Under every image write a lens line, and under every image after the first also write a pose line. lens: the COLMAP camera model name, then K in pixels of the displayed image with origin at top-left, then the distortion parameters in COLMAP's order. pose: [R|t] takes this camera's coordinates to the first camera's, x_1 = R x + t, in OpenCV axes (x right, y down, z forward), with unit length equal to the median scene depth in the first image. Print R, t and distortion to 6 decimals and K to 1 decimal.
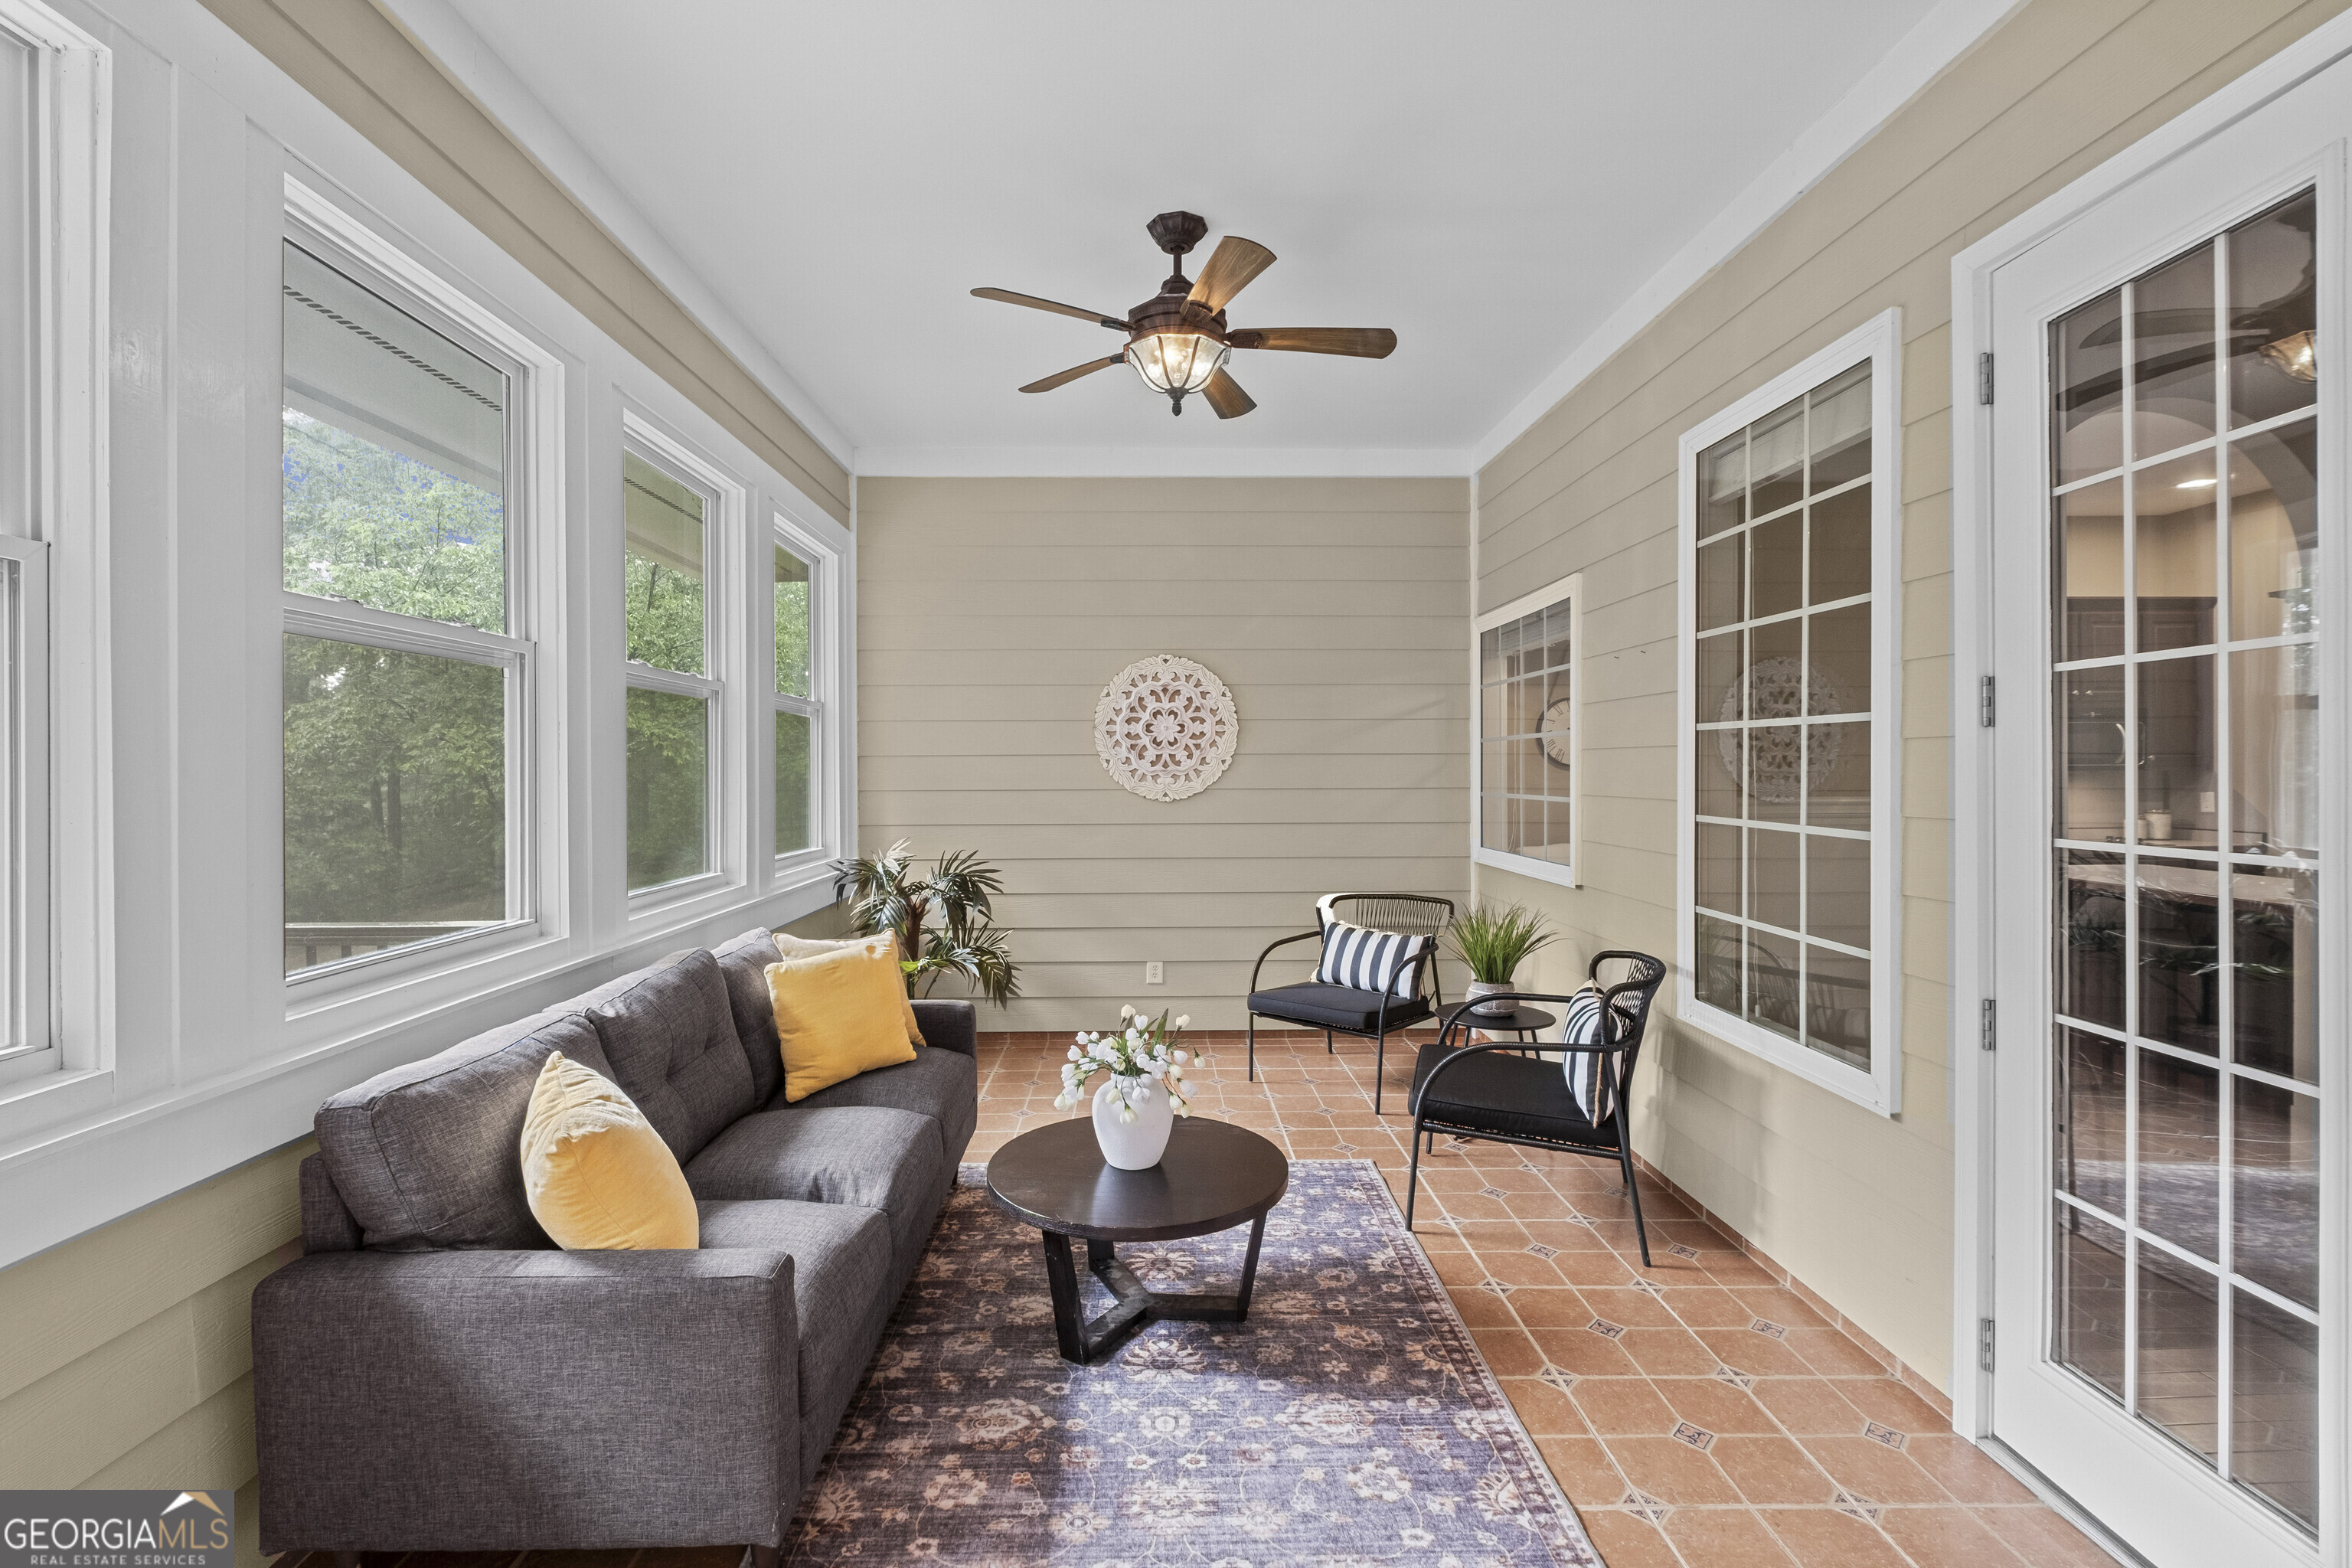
lens RADIAL K [[1041.3, 0, 1177.5], [0, 1041.3, 777.2], [0, 0, 1]] dist [0.010779, -0.000392]
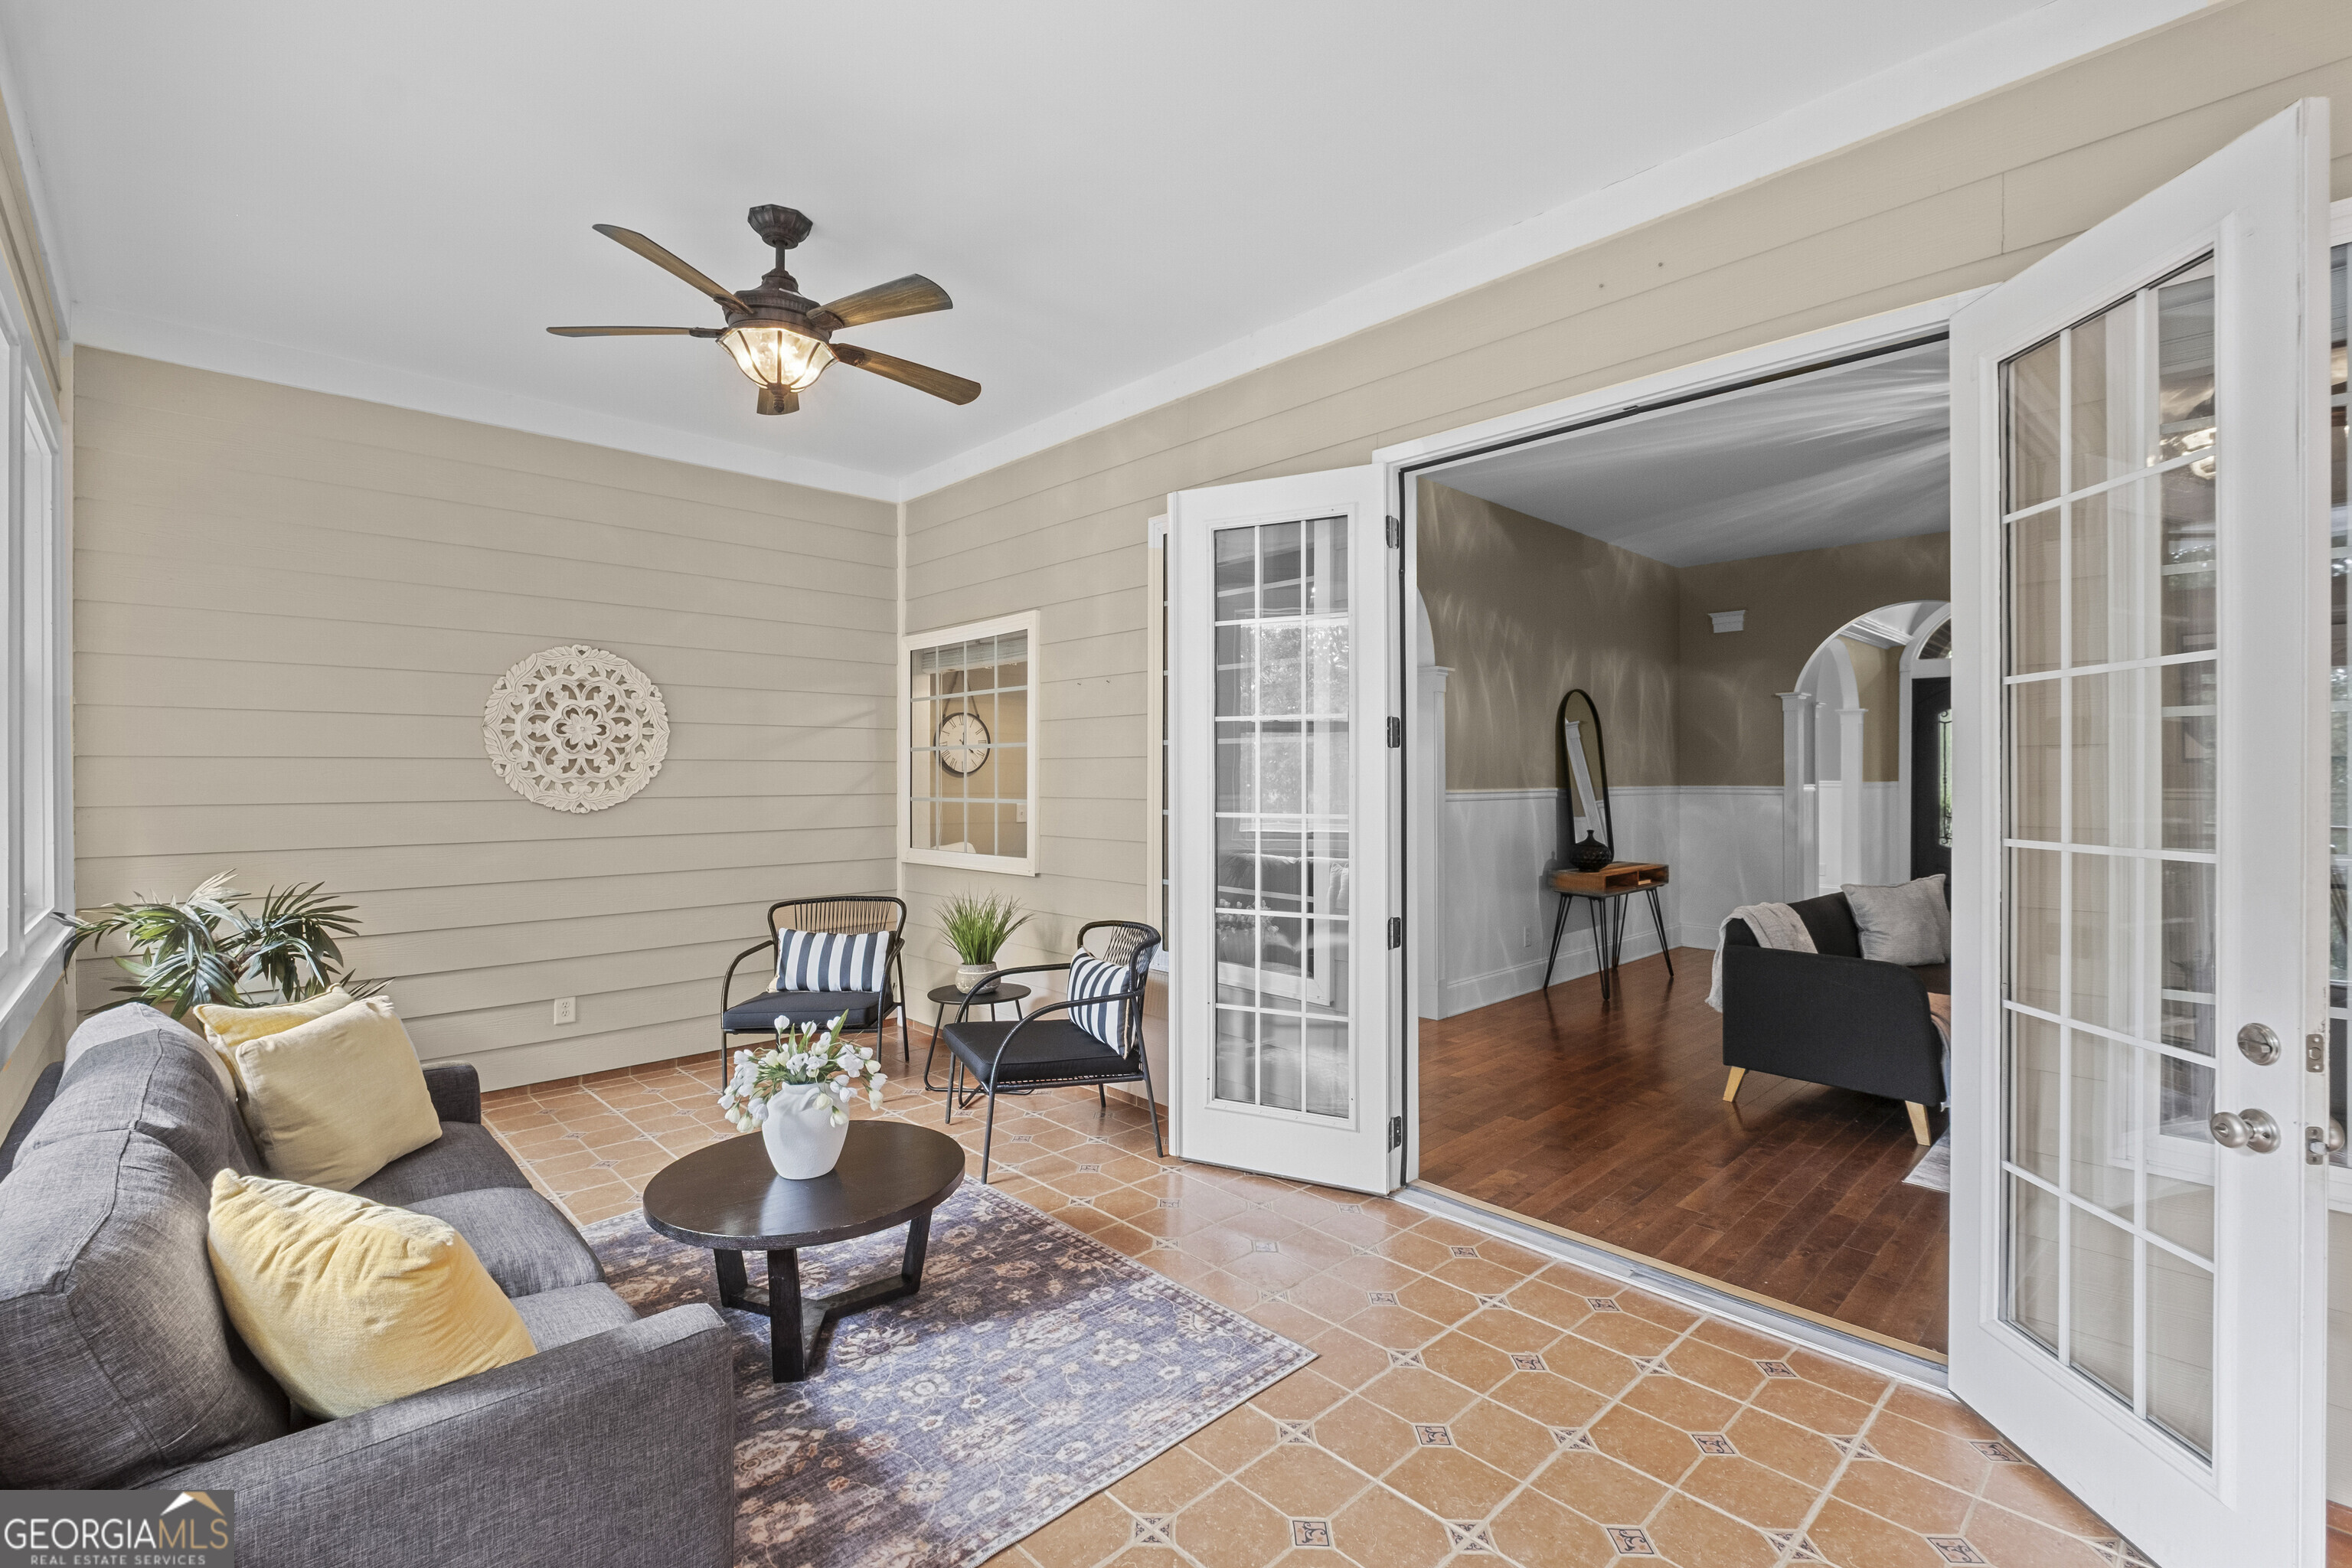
lens RADIAL K [[1026.9, 0, 1176.0], [0, 1026.9, 784.0], [0, 0, 1]] dist [0.009199, -0.000694]
pose [[0.744116, -0.004639, 0.668034, -0.421827], [0.006603, 0.999978, -0.000411, 0.005355], [-0.668018, 0.004717, 0.744130, 0.038671]]
